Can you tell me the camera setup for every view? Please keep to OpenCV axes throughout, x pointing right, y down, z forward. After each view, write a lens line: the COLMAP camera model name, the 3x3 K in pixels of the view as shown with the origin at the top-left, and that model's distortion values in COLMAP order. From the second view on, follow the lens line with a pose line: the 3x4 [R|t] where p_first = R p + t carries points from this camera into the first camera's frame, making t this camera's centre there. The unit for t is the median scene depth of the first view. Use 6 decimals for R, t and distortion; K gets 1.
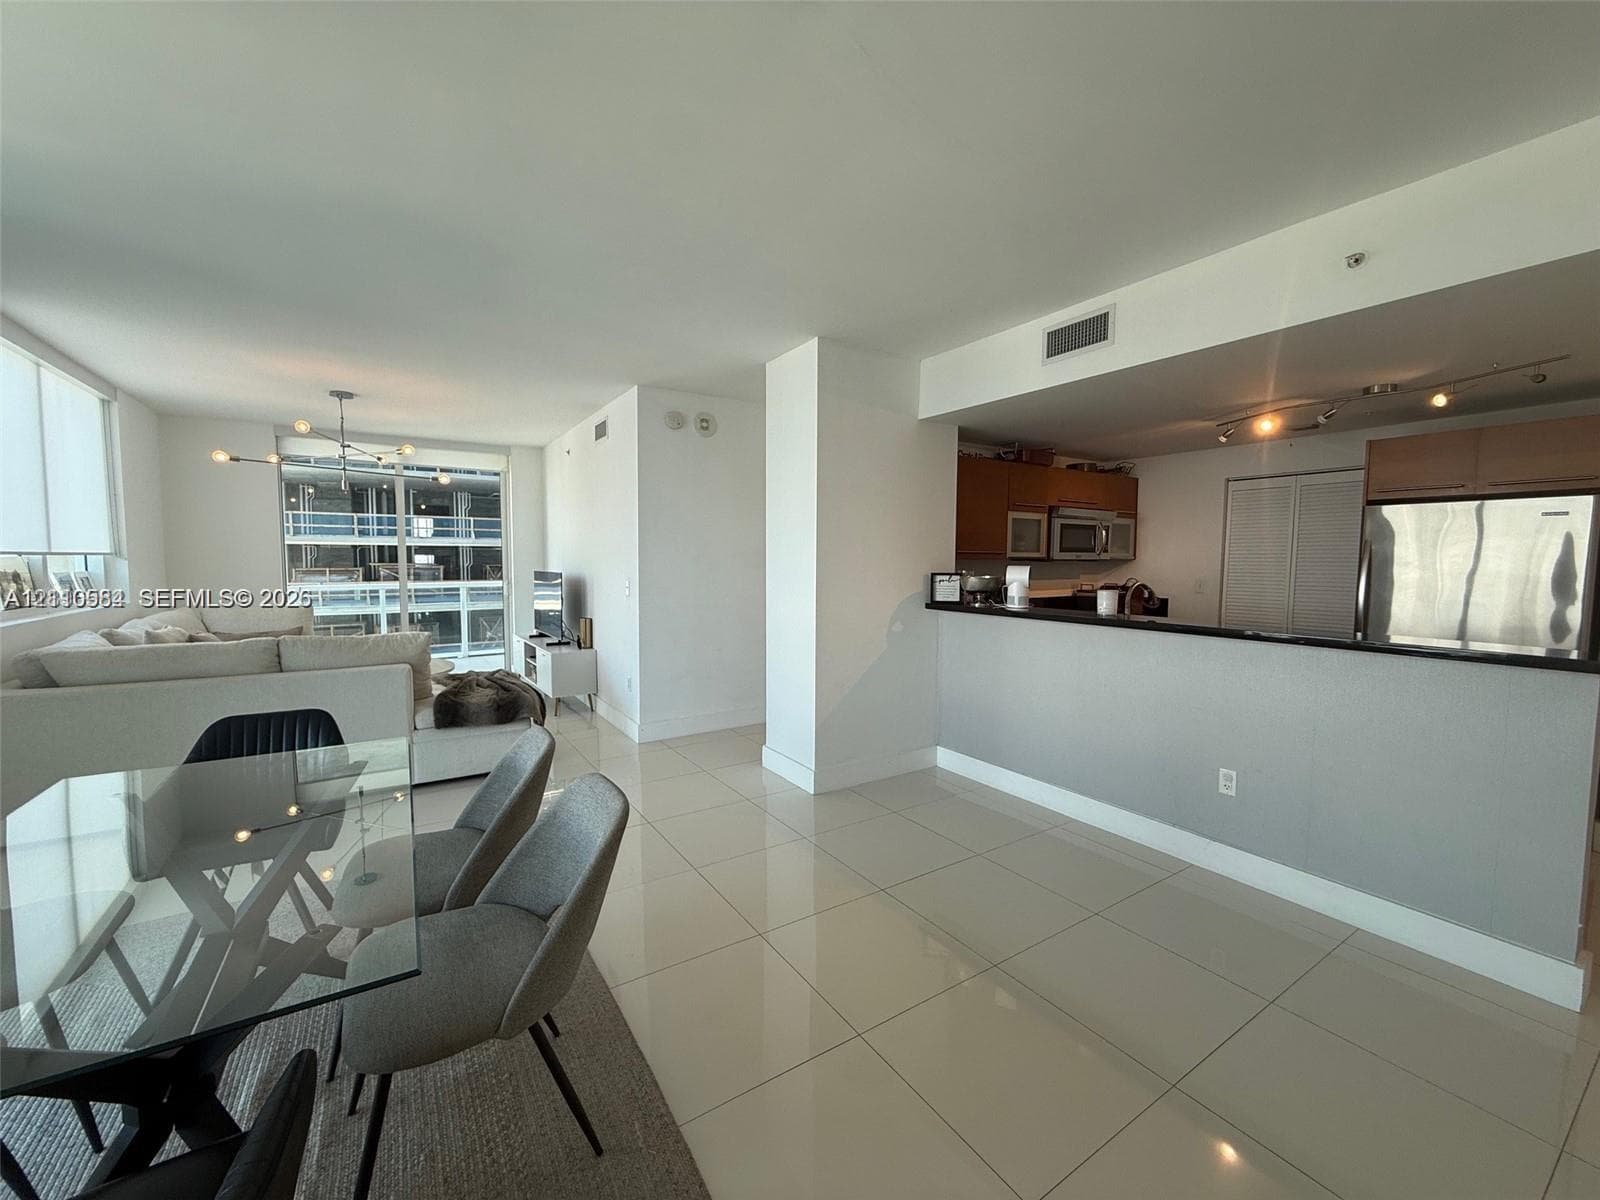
lens RADIAL K [[639.9, 0, 794.7], [0, 639.9, 598.3], [0, 0, 1]] dist [-0.000050, 0.000221]
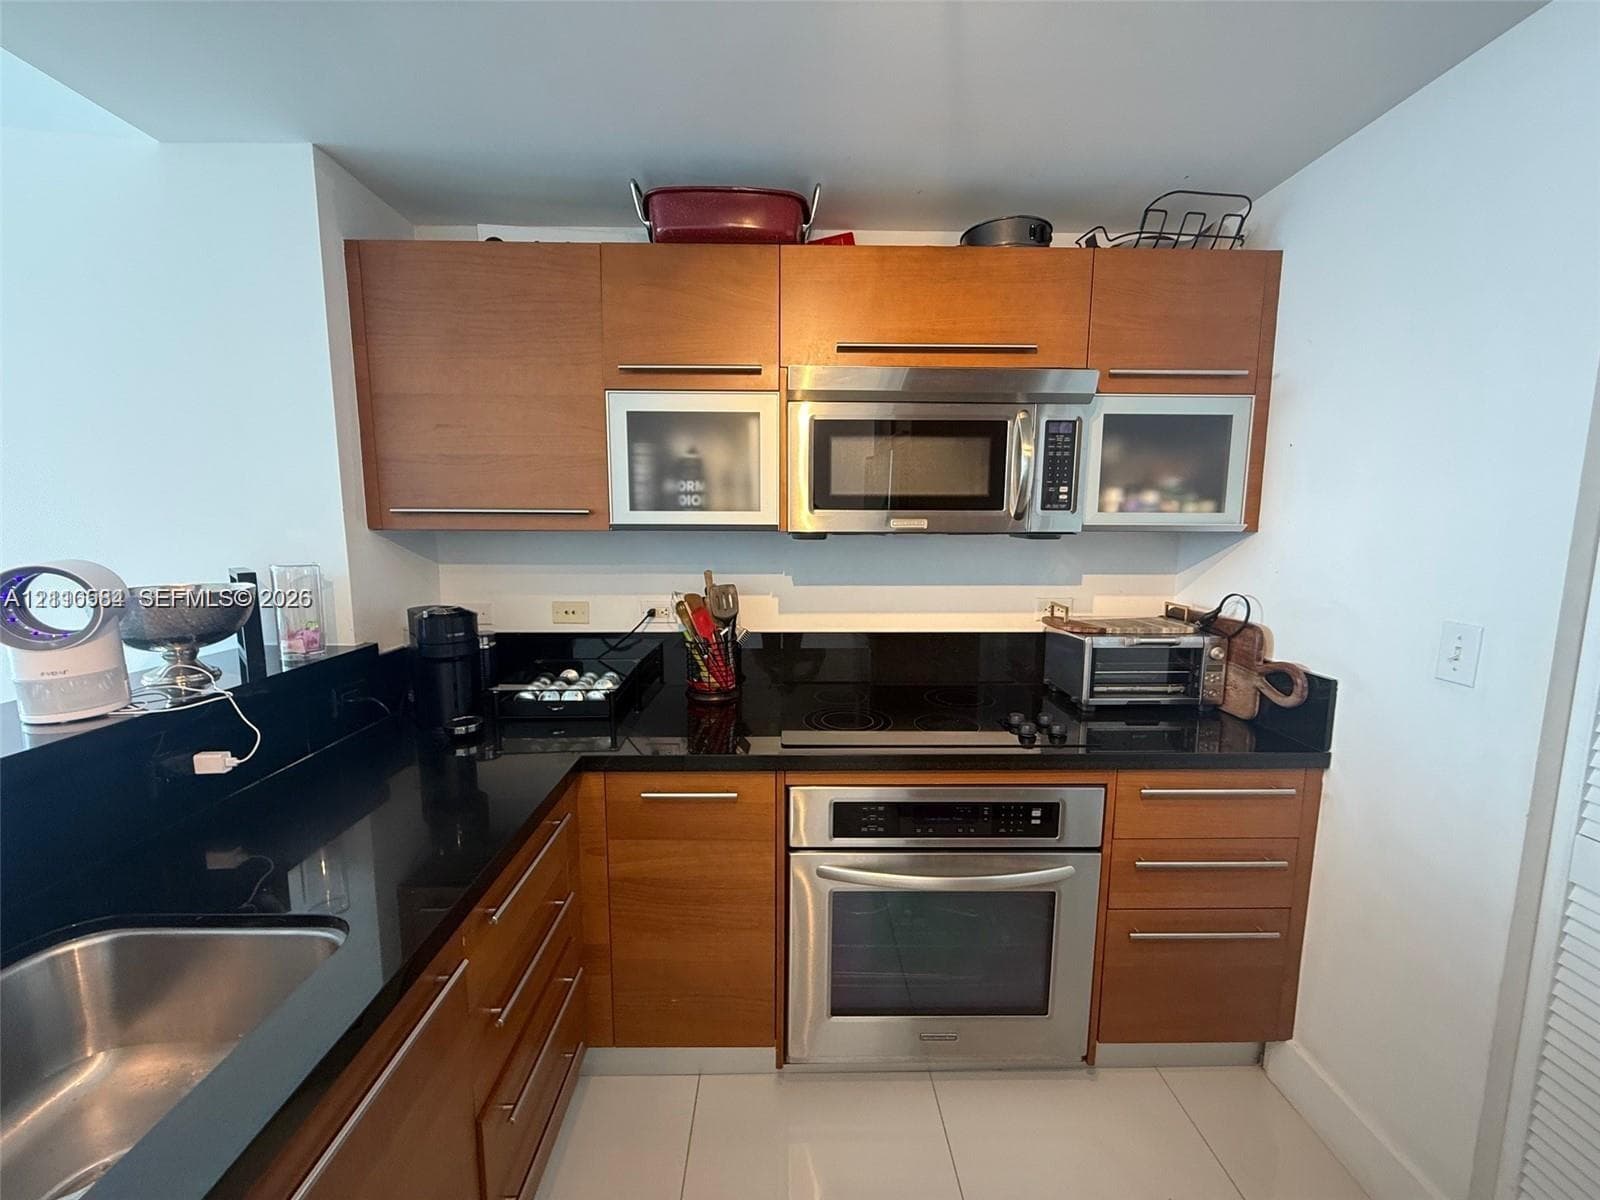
lens RADIAL K [[639.9, 0, 794.7], [0, 639.9, 598.3], [0, 0, 1]] dist [-0.000050, 0.000221]
pose [[0.851795, 0.066240, -0.519671, 0.584394], [-0.033041, 0.996792, 0.072899, -0.051296], [0.522832, -0.044925, 0.851251, 0.724539]]
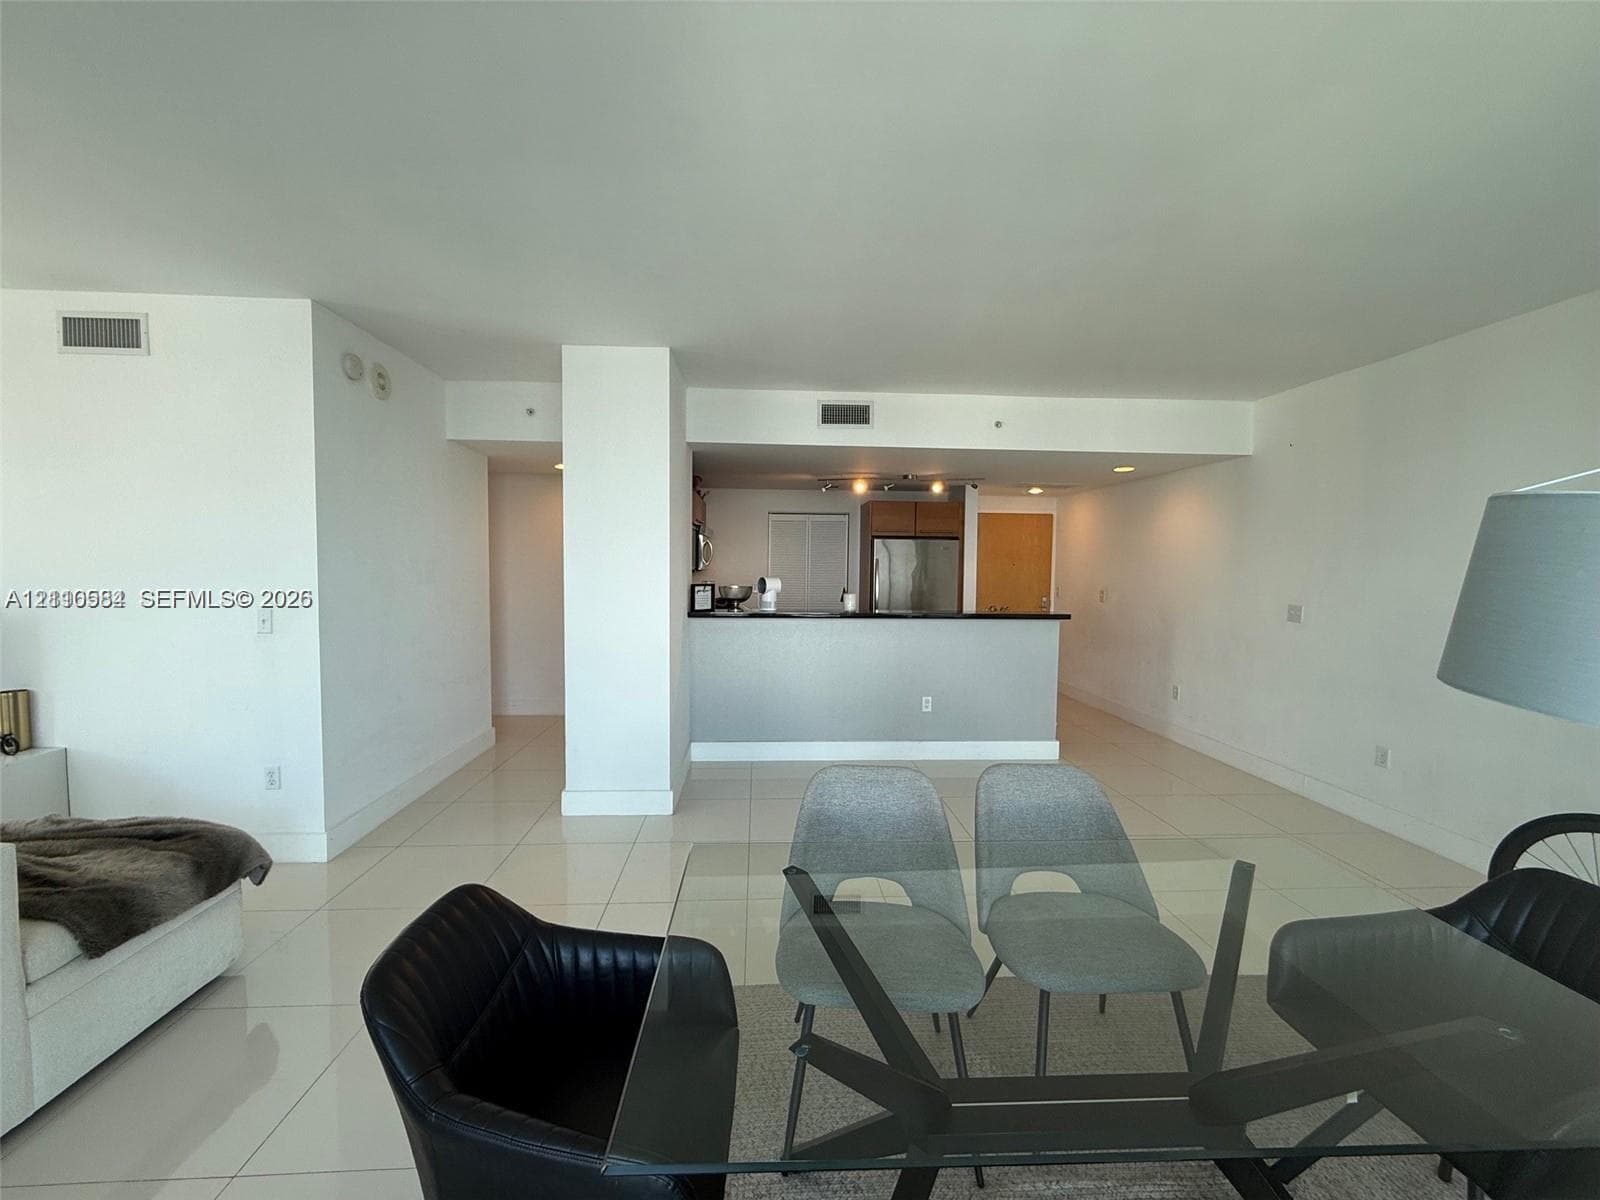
lens RADIAL K [[639.9, 0, 794.7], [0, 639.9, 598.3], [0, 0, 1]] dist [-0.000050, 0.000221]
pose [[0.489985, -0.045120, 0.870562, -0.551860], [0.047467, 0.998559, 0.025037, -0.029632], [-0.870438, 0.029055, 0.491421, 0.267870]]
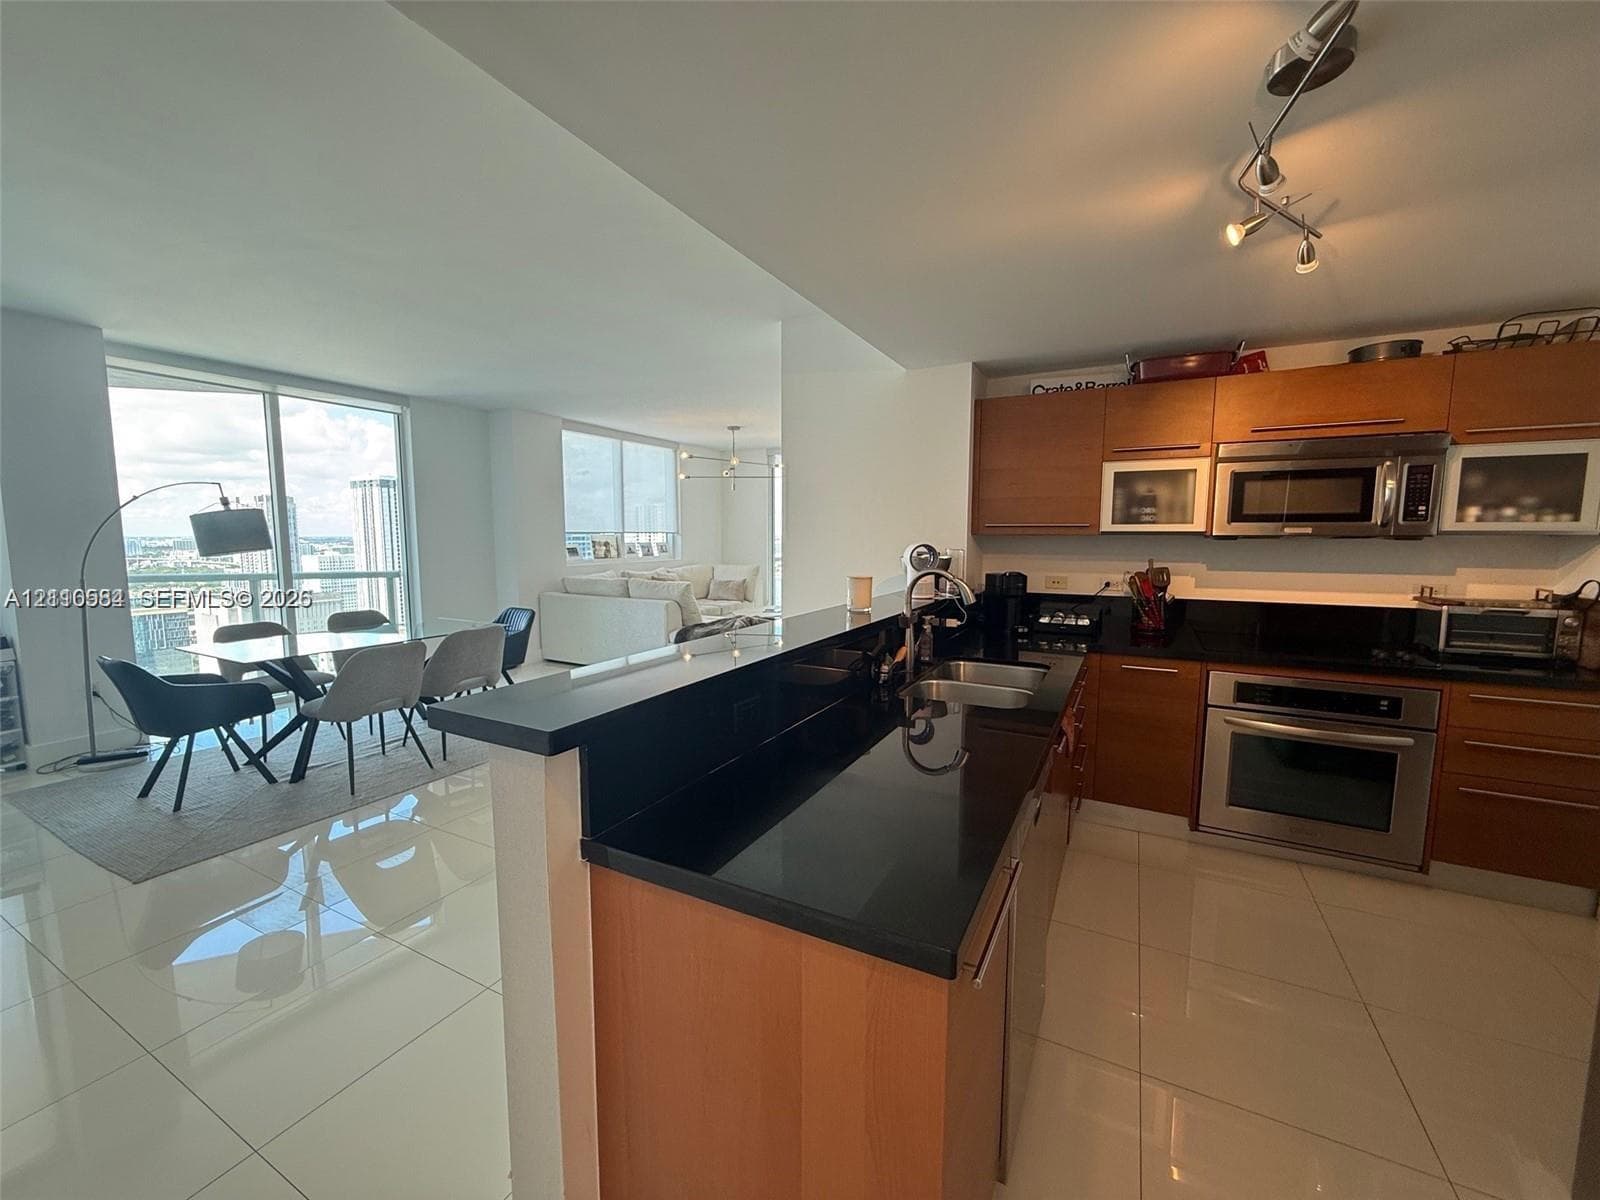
lens RADIAL K [[639.9, 0, 794.7], [0, 639.9, 598.3], [0, 0, 1]] dist [-0.000050, 0.000221]
pose [[0.490564, 0.084631, -0.867286, 0.735478], [-0.054204, 0.996309, 0.066562, -0.021529], [0.869718, 0.014357, 0.493341, 0.379531]]
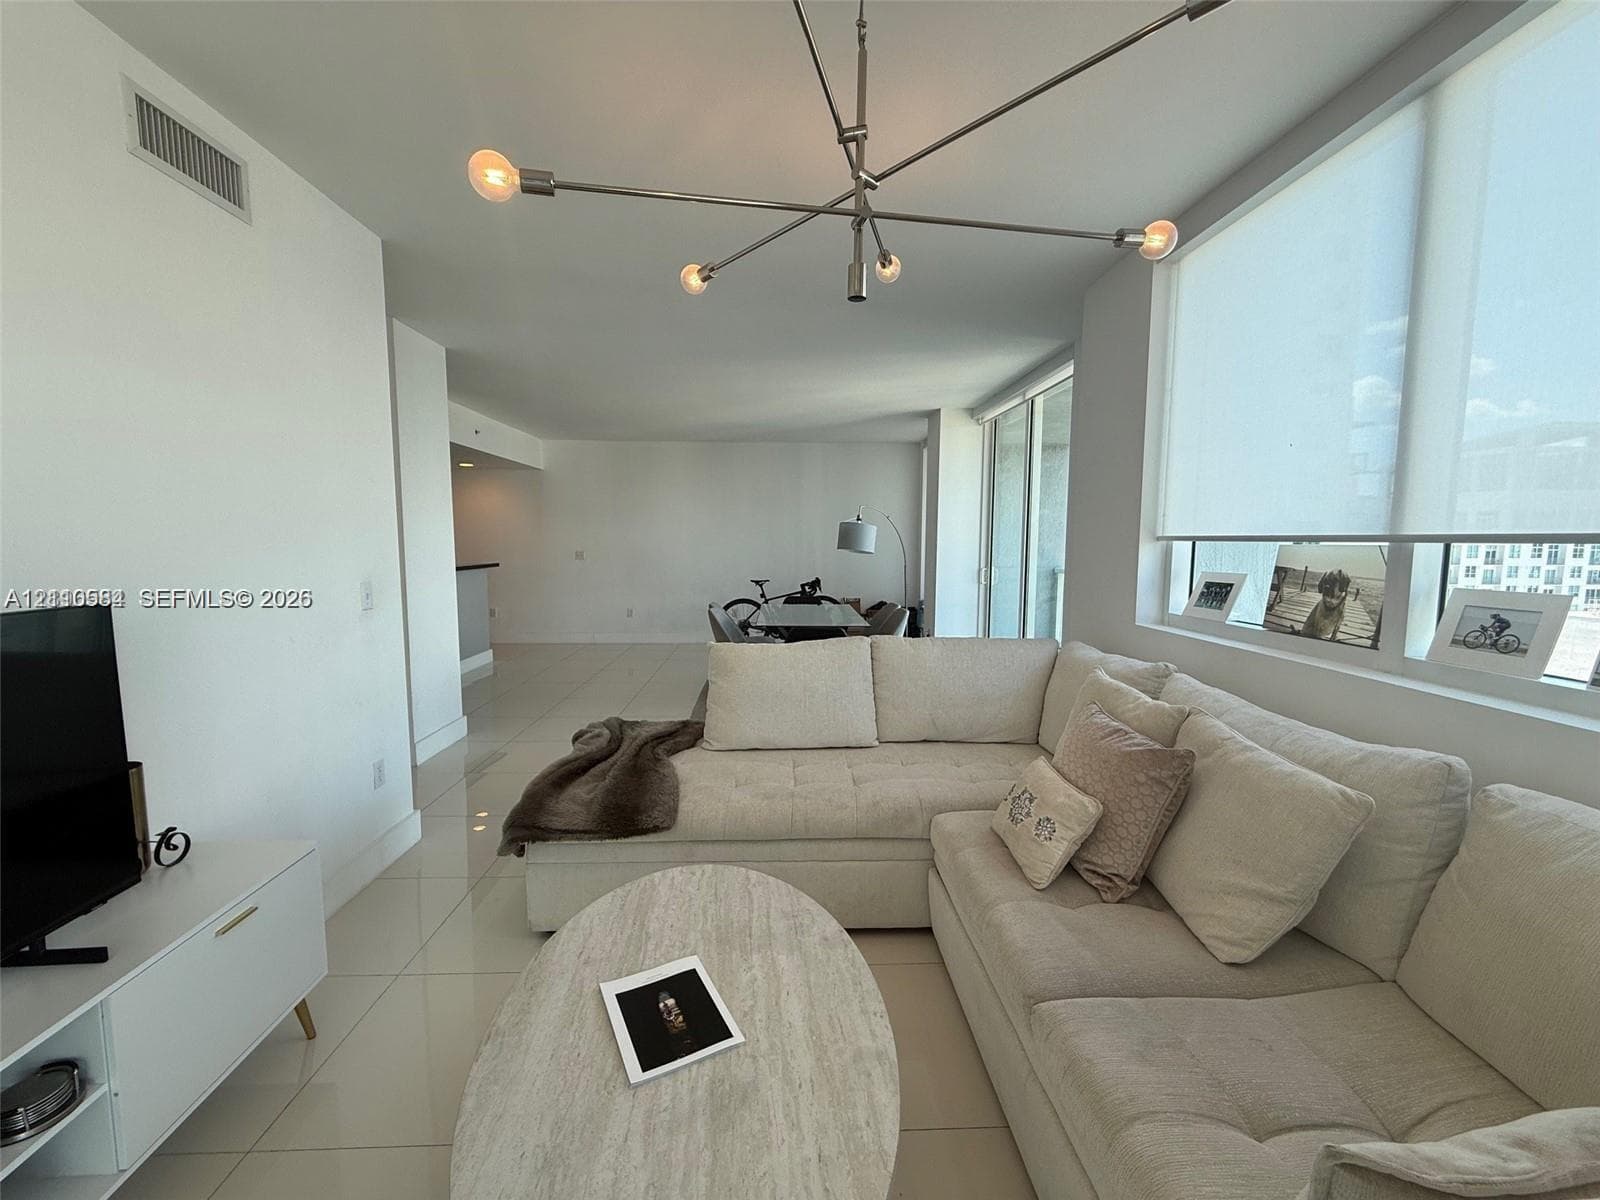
lens RADIAL K [[639.9, 0, 794.7], [0, 639.9, 598.3], [0, 0, 1]] dist [-0.000050, 0.000221]
pose [[-0.861899, -0.055896, 0.503990, -0.840795], [0.023706, 0.988378, 0.150159, -0.085370], [-0.506526, 0.141369, -0.850557, 1.290016]]
